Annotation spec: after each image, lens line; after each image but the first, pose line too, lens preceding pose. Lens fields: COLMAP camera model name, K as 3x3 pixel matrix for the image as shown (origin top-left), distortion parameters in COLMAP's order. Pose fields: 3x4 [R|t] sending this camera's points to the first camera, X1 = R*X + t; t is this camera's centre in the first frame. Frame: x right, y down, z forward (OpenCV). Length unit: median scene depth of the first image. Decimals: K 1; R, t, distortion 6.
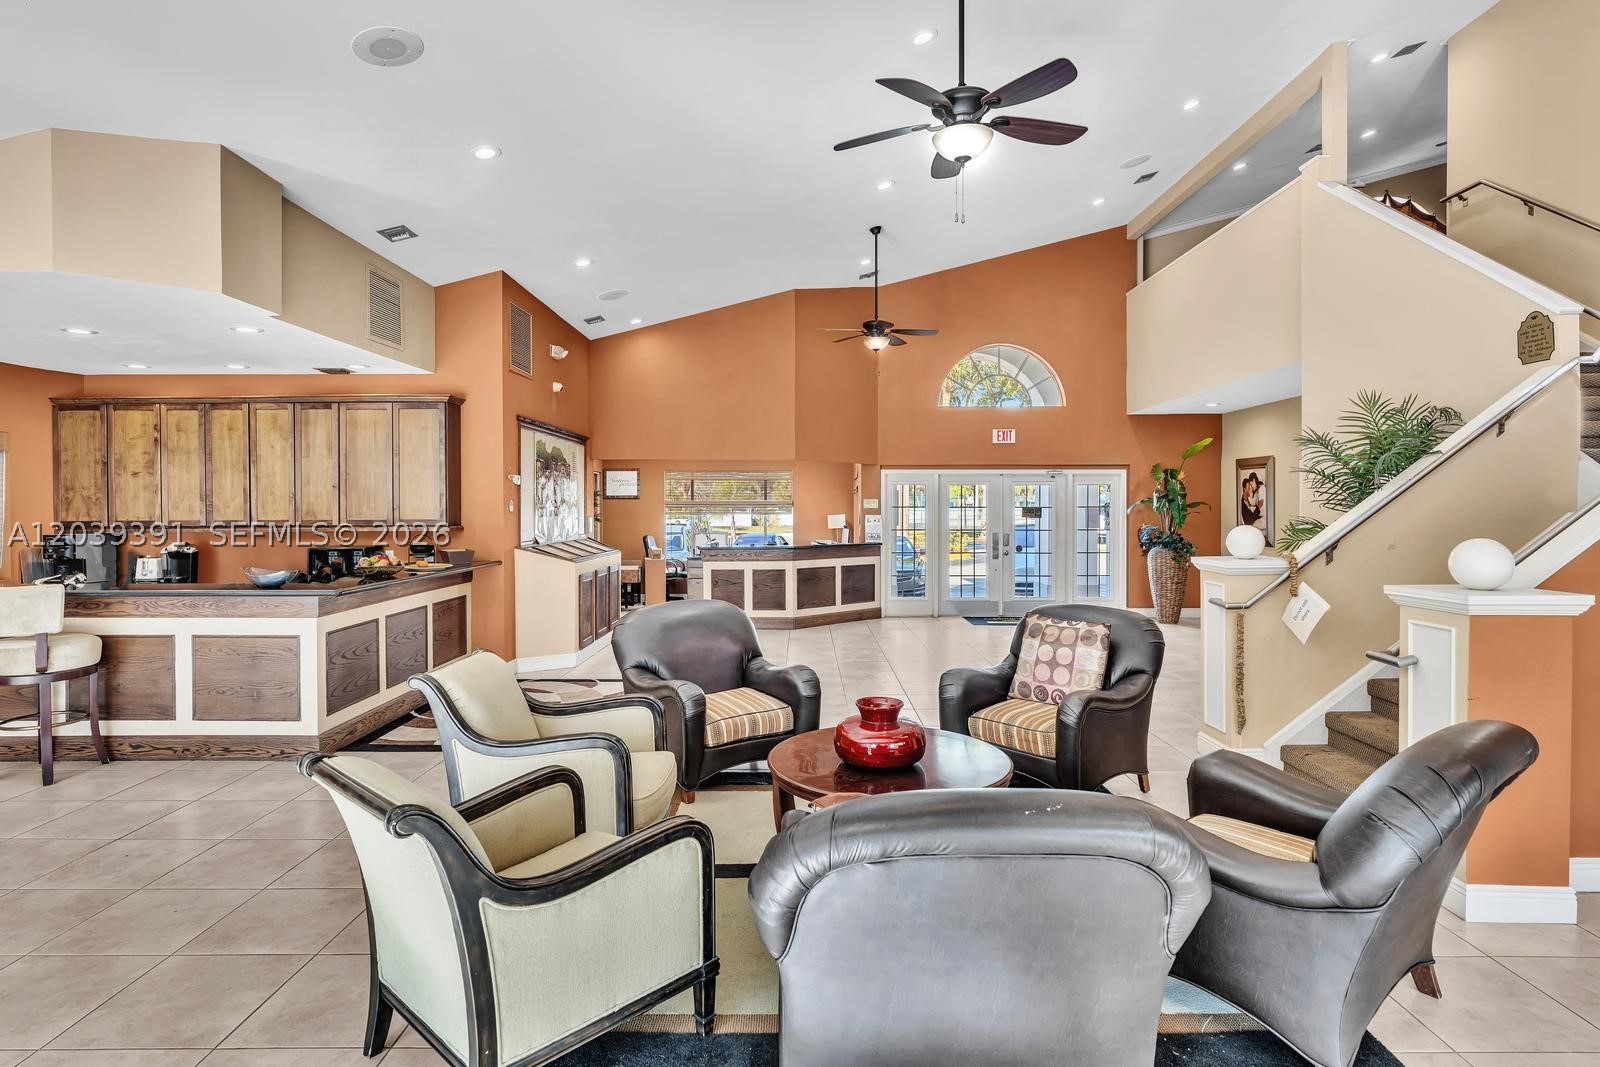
lens RADIAL K [[857.5, 0, 801.1], [0, 857.5, 533.1], [0, 0, 1]] dist [-0.002995, -0.000076]
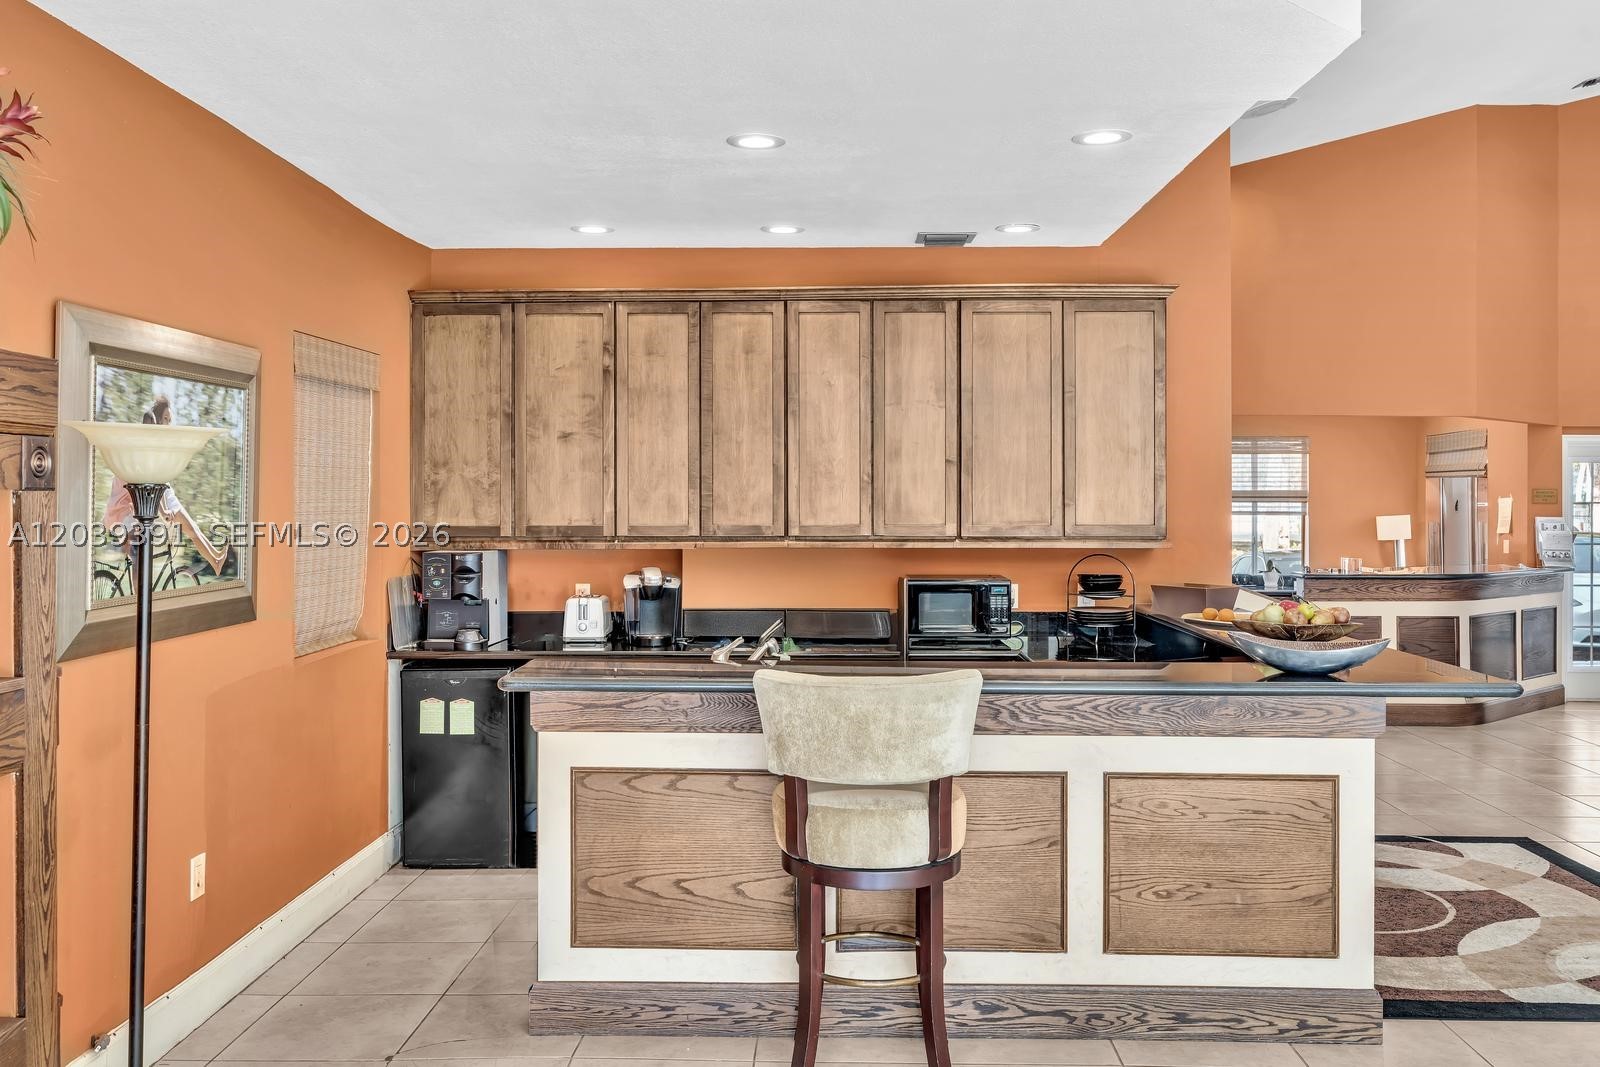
lens RADIAL K [[1365.6, 0, 795.9], [0, 1365.6, 529.5], [0, 0, 1]] dist [0.001198, -0.004909]
pose [[0.999561, 0.004063, -0.029348, -0.613016], [-0.004356, 0.999941, -0.009940, -0.004686], [0.029306, 0.010064, 0.999520, 0.171960]]
